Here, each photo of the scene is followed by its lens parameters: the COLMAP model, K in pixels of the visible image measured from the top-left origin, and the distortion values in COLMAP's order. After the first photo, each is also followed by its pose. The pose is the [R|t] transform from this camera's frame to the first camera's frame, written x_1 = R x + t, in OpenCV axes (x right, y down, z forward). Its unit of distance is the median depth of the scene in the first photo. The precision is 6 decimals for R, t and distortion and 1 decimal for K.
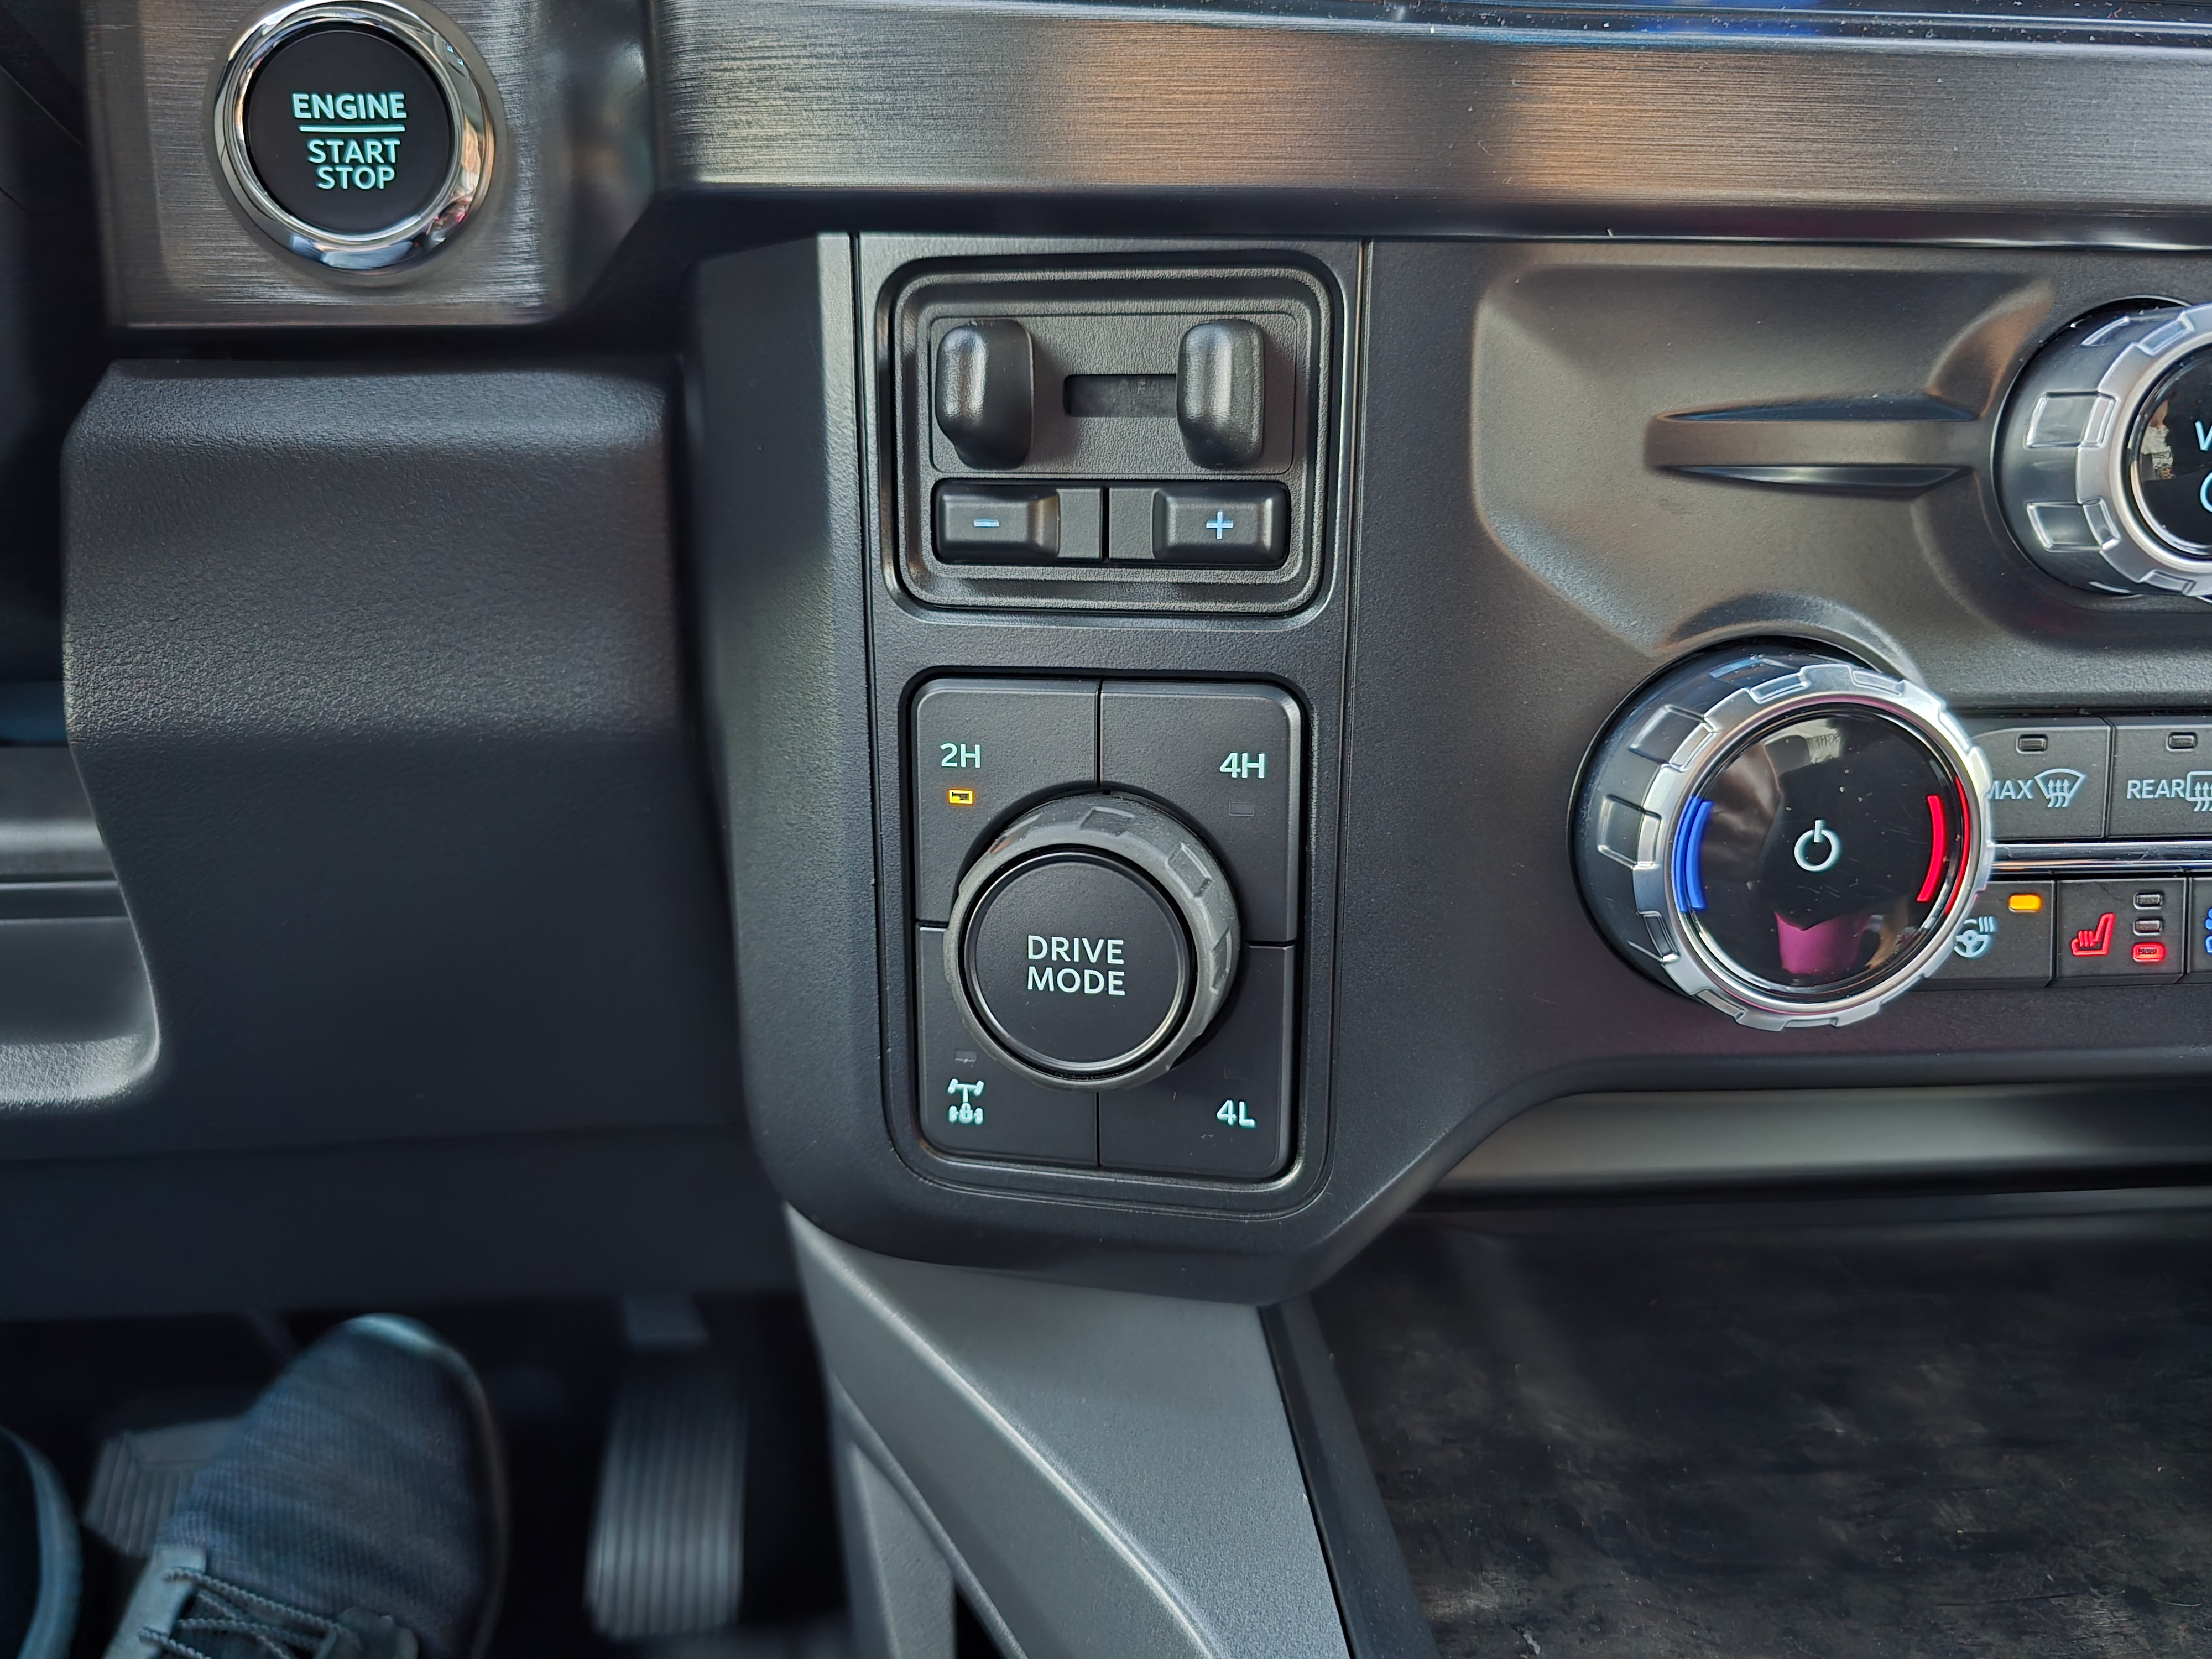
lens RADIAL K [[1530.9, 0, 1105.5], [0, 1530.9, 824.3], [0, 0, 1]] dist [0.042412, -0.040694]
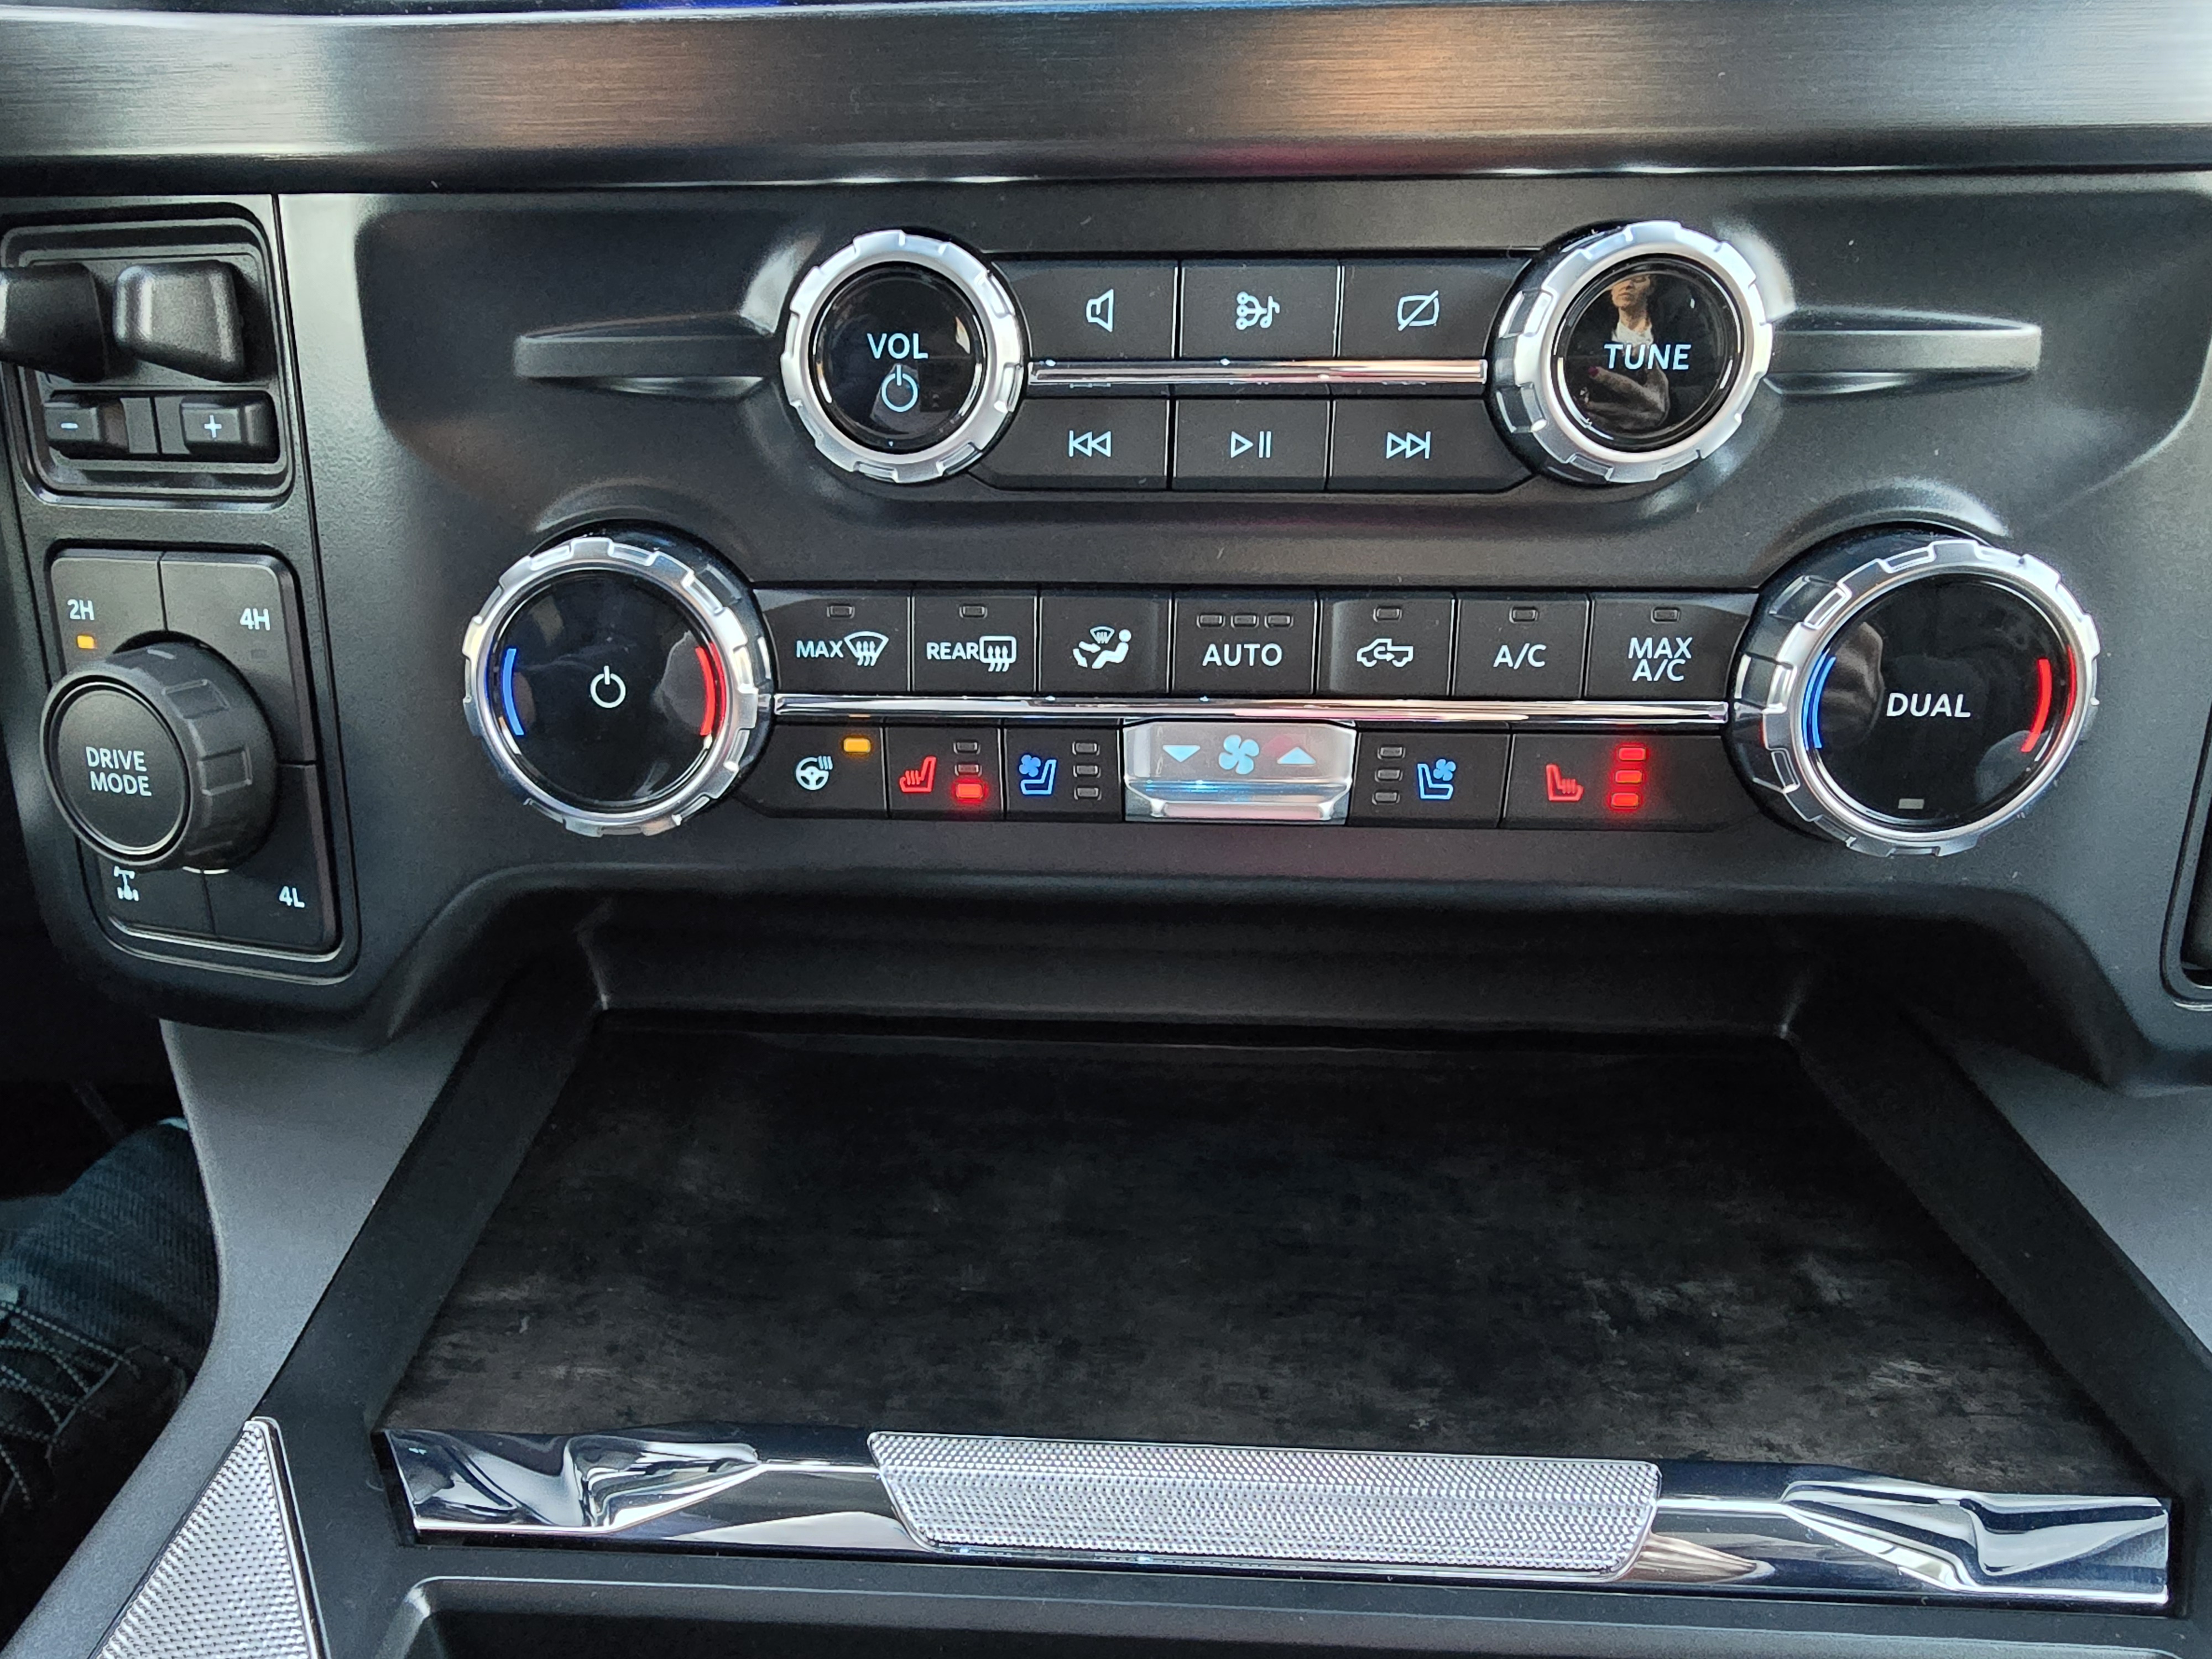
lens RADIAL K [[1469.5, 0, 989.6], [0, 1469.5, 848.4], [0, 0, 1]] dist [-0.001084, 0.014018]
pose [[0.987449, 0.038904, -0.153071, 0.874166], [-0.029447, 0.997542, 0.063577, 0.054772], [0.155168, -0.058272, 0.986168, -0.114448]]
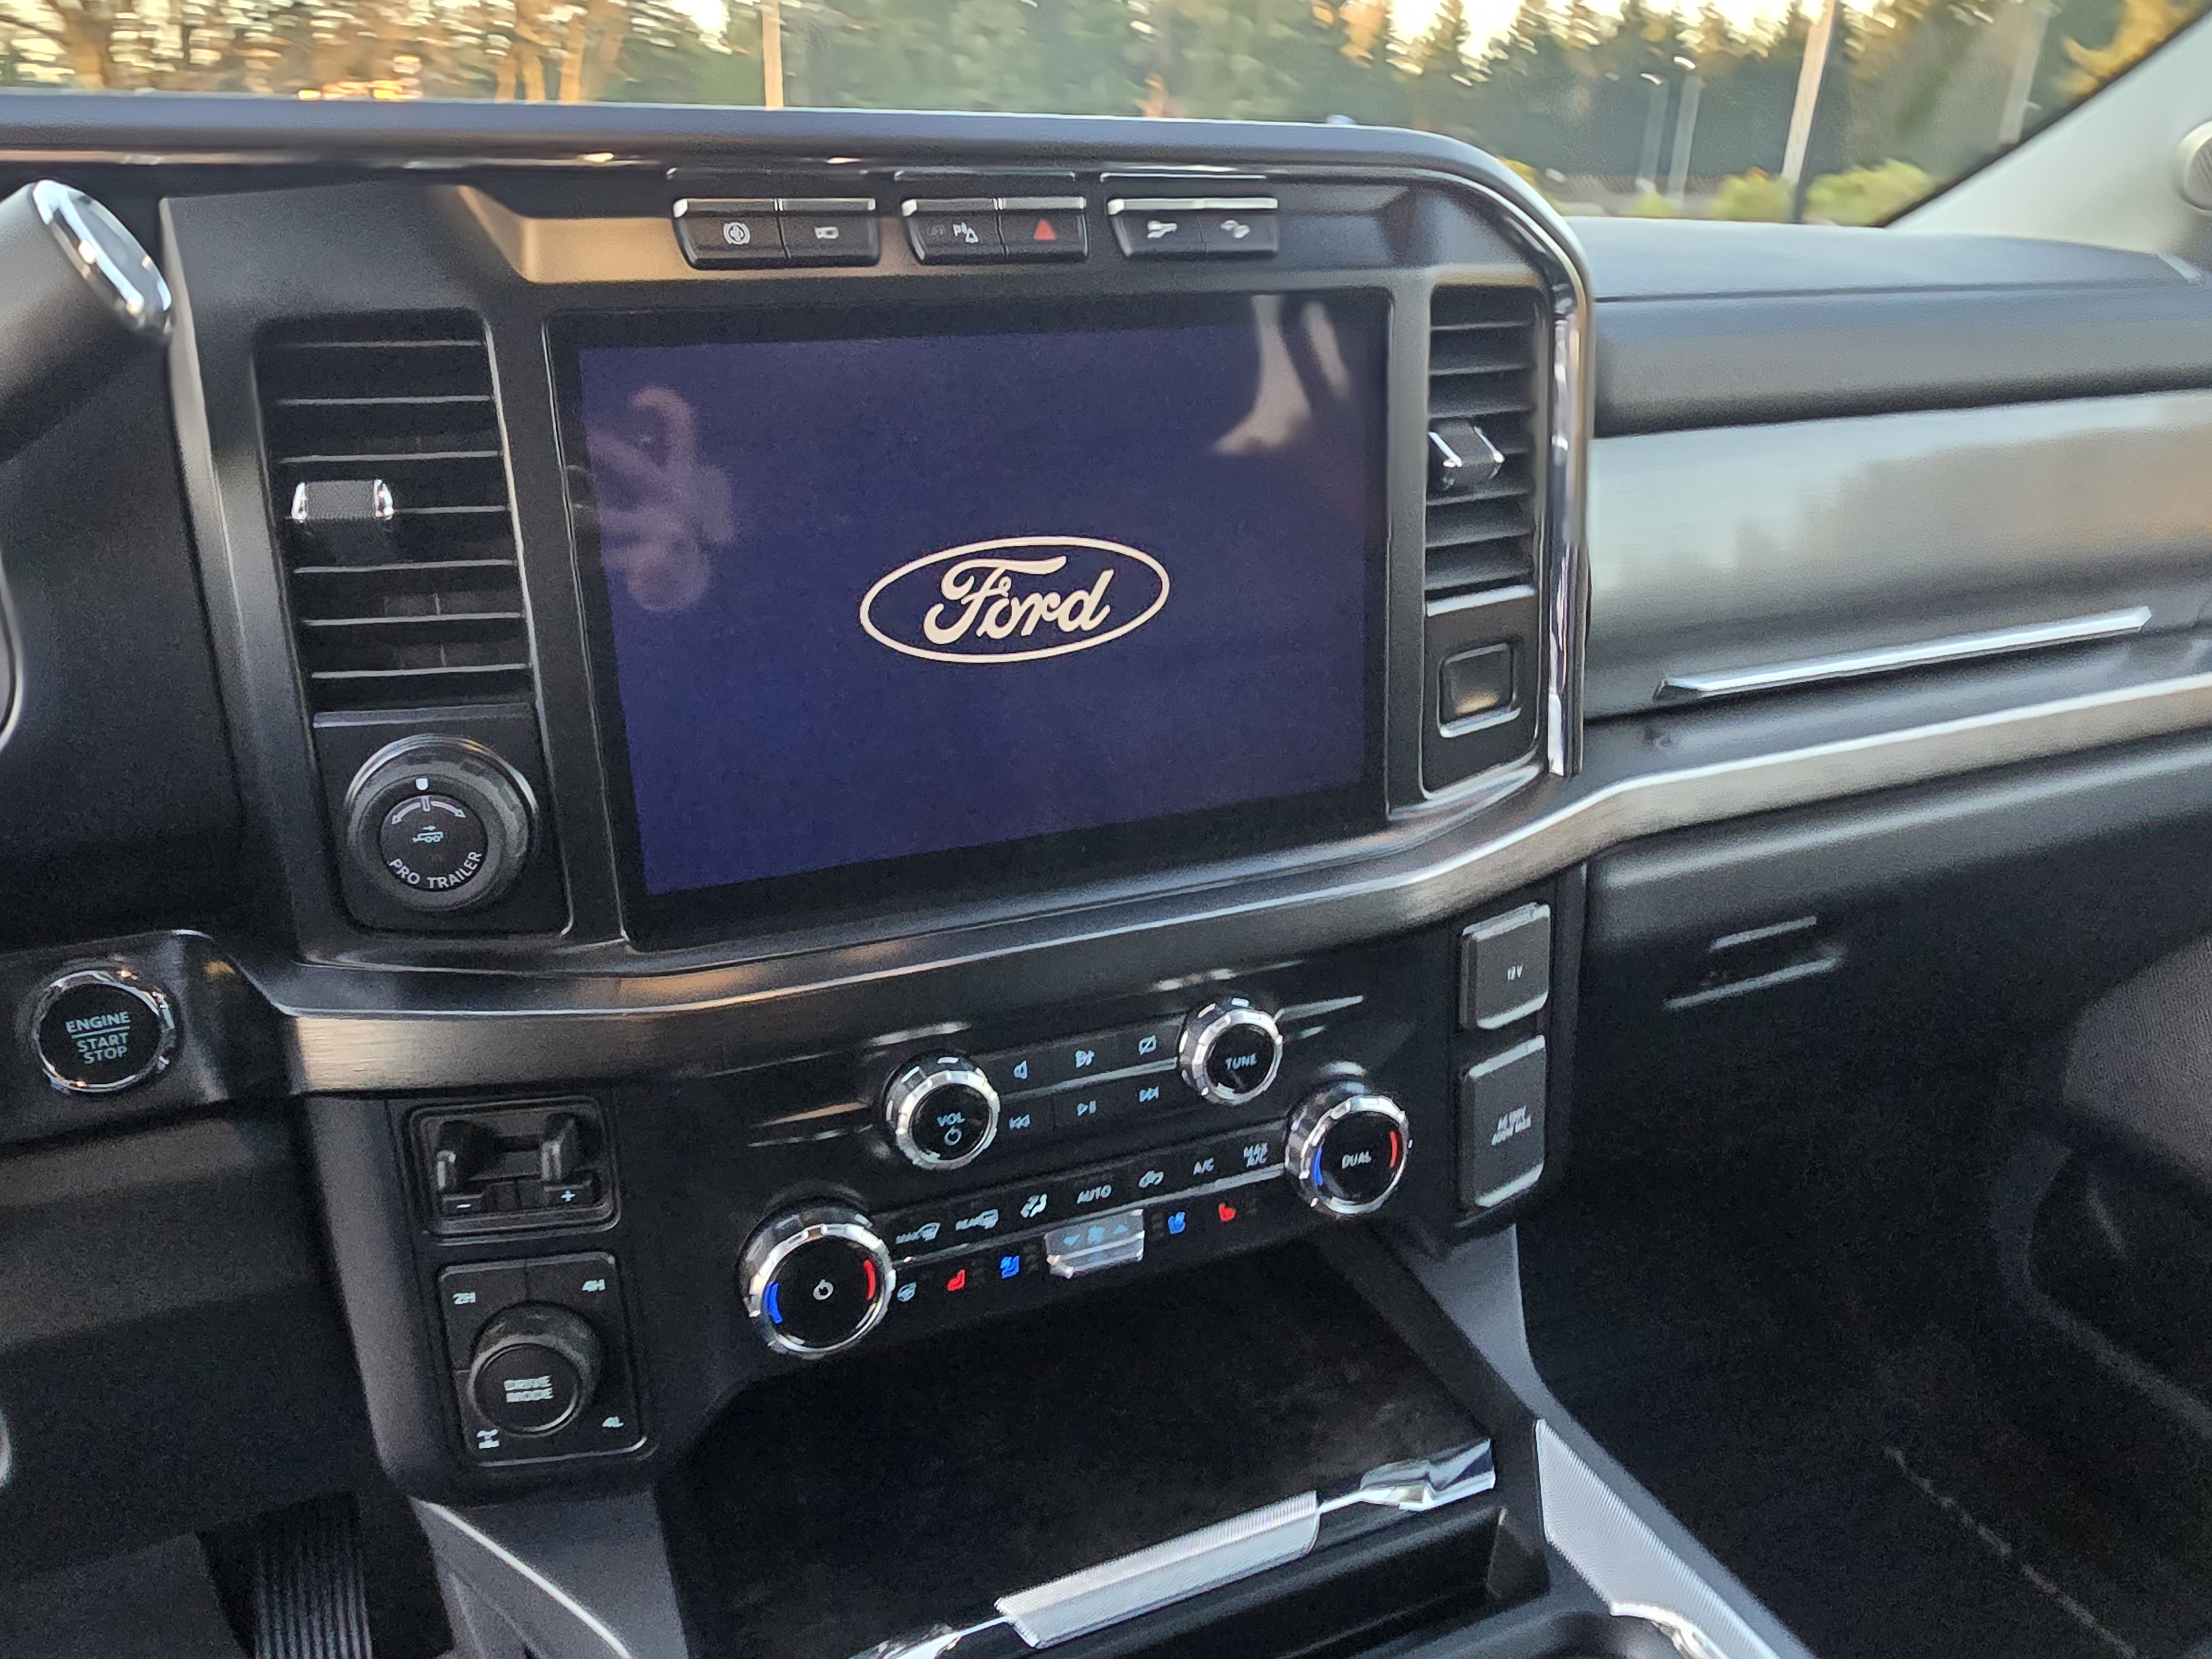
lens RADIAL K [[1643.1, 0, 1103.6], [0, 1643.1, 808.9], [0, 0, 1]] dist [0.013597, 0.002708]
pose [[0.955709, -0.123620, 0.267094, 0.251531], [0.110869, 0.991876, 0.062363, -0.829616], [-0.272634, -0.029988, 0.961650, -1.609325]]
